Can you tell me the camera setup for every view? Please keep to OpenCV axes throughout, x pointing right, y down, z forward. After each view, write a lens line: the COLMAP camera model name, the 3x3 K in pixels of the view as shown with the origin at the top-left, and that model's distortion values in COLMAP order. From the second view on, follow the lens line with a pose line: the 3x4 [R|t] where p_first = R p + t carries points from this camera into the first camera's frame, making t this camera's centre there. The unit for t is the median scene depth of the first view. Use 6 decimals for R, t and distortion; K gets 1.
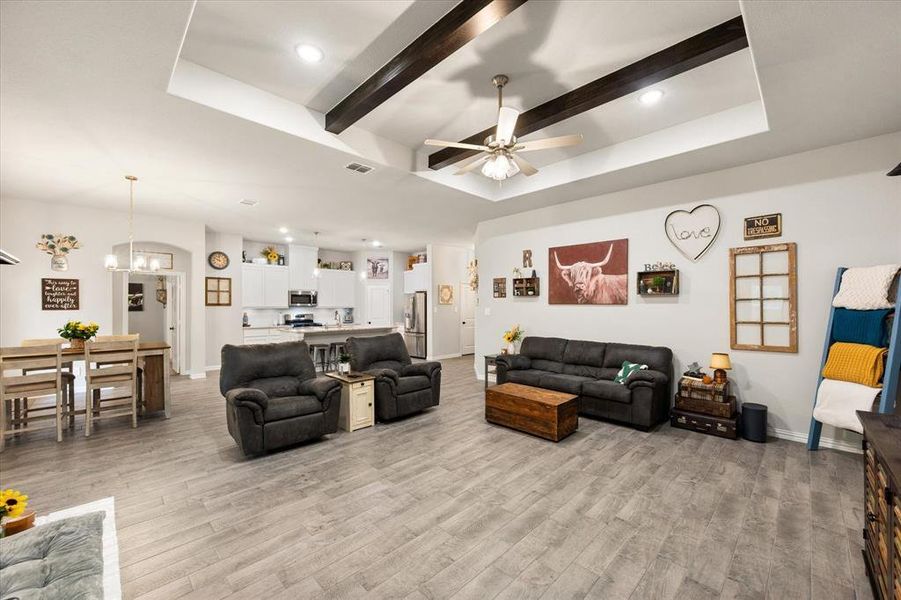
lens RADIAL K [[355.0, 0, 453.6], [0, 355.0, 302.9], [0, 0, 1]] dist [-0.001223, -0.000026]
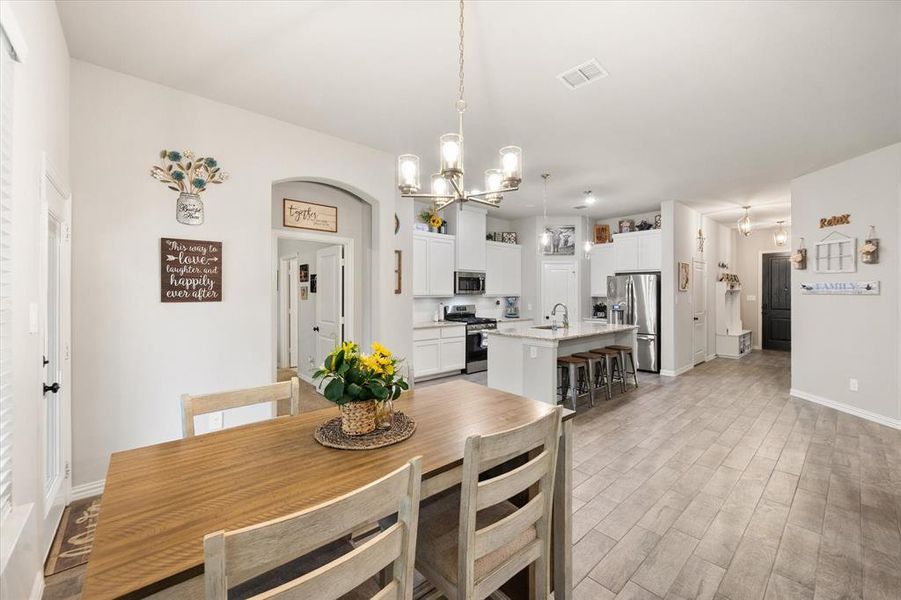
lens RADIAL K [[358.9, 0, 455.0], [0, 358.9, 292.2], [0, 0, 1]] dist [-0.000363, -0.000069]
pose [[0.998690, 0.002094, -0.051120, -0.662632], [-0.001807, 0.999982, 0.005653, 0.002641], [0.051130, -0.005554, 0.998677, 0.473507]]
